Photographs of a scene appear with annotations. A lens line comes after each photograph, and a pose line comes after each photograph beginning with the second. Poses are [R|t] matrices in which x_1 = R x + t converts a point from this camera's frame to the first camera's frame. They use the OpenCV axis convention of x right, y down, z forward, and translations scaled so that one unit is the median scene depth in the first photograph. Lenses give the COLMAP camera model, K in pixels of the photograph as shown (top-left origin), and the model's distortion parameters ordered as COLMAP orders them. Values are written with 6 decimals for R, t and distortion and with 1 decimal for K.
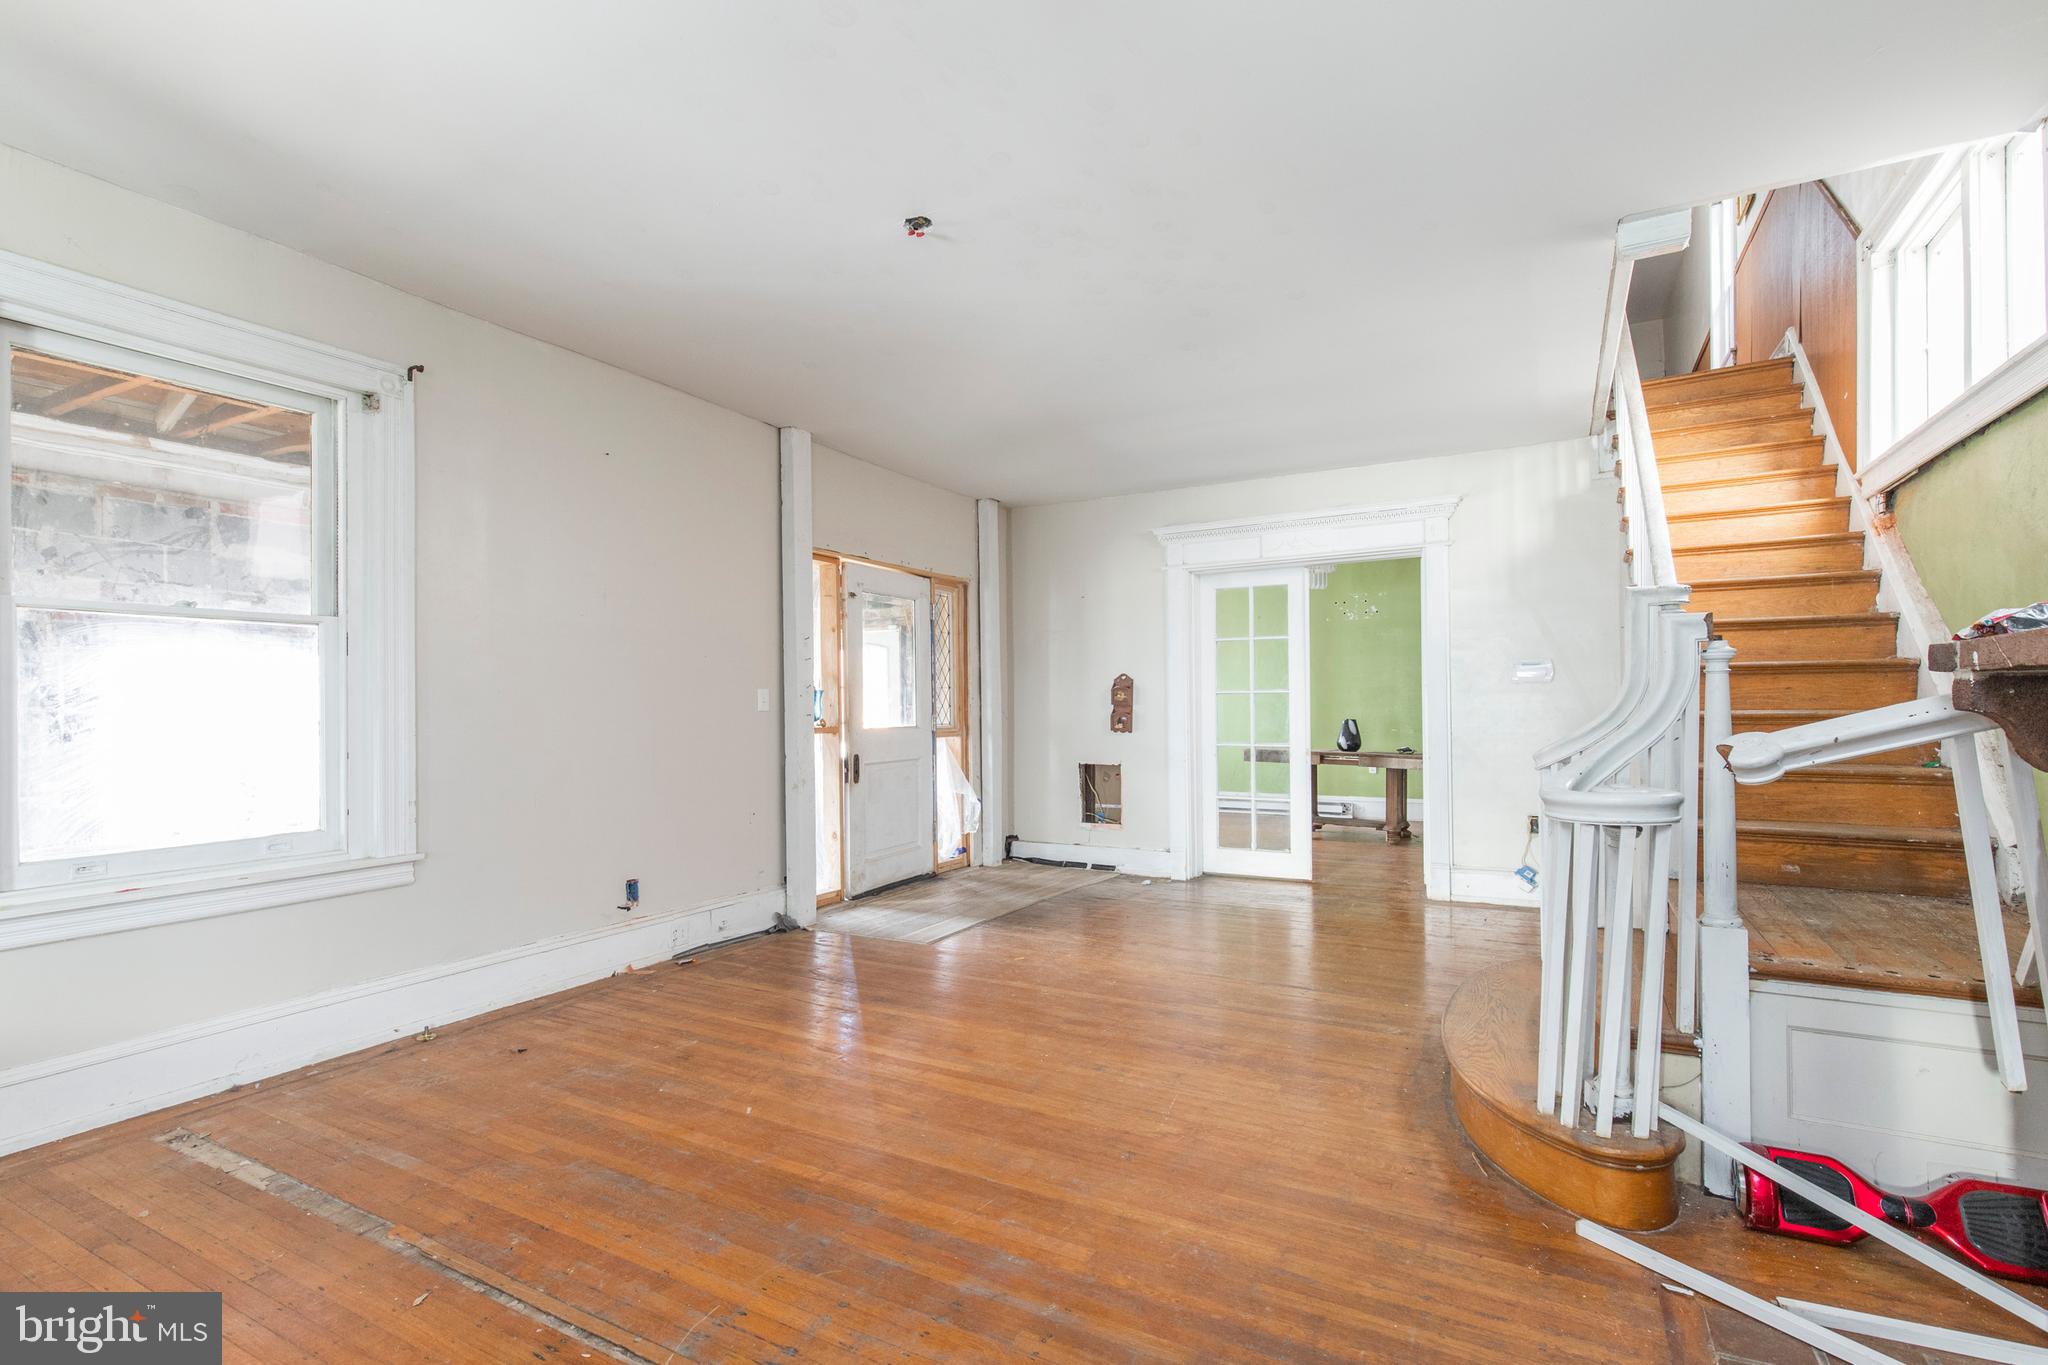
lens RADIAL K [[936.7, 0, 1068.6], [0, 936.7, 693.1], [0, 0, 1]] dist [0.007790, -0.002872]
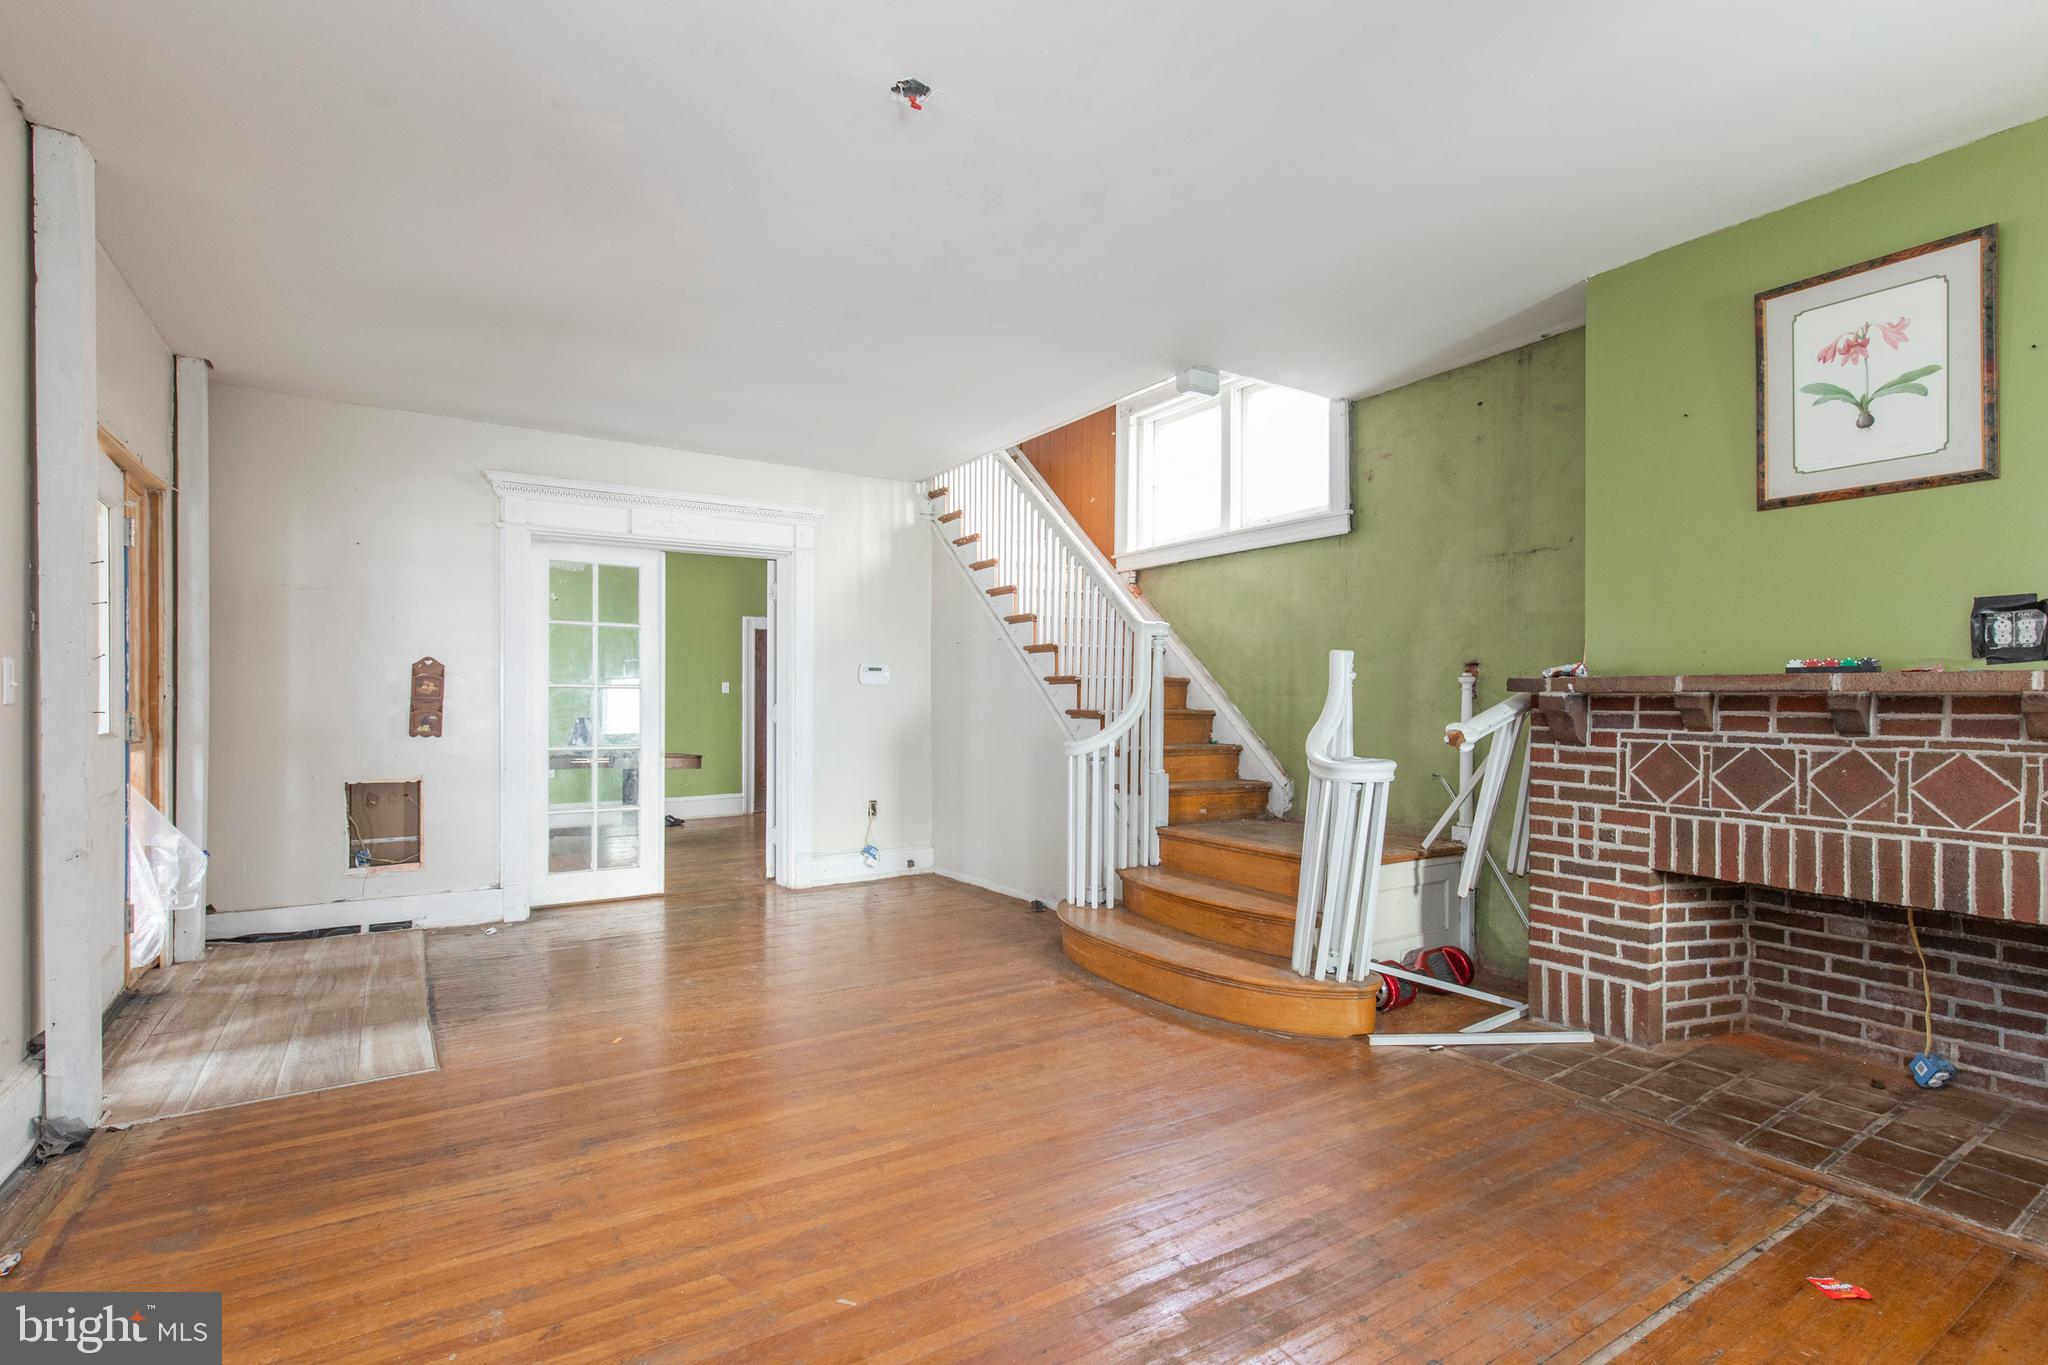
lens RADIAL K [[936.7, 0, 1029.5], [0, 936.7, 698.5], [0, 0, 1]] dist [0.007790, -0.002872]
pose [[0.501021, 0.014297, 0.865317, -0.352983], [-0.020484, 0.999779, -0.004658, 0.006017], [-0.865193, -0.015391, 0.501203, 0.229049]]
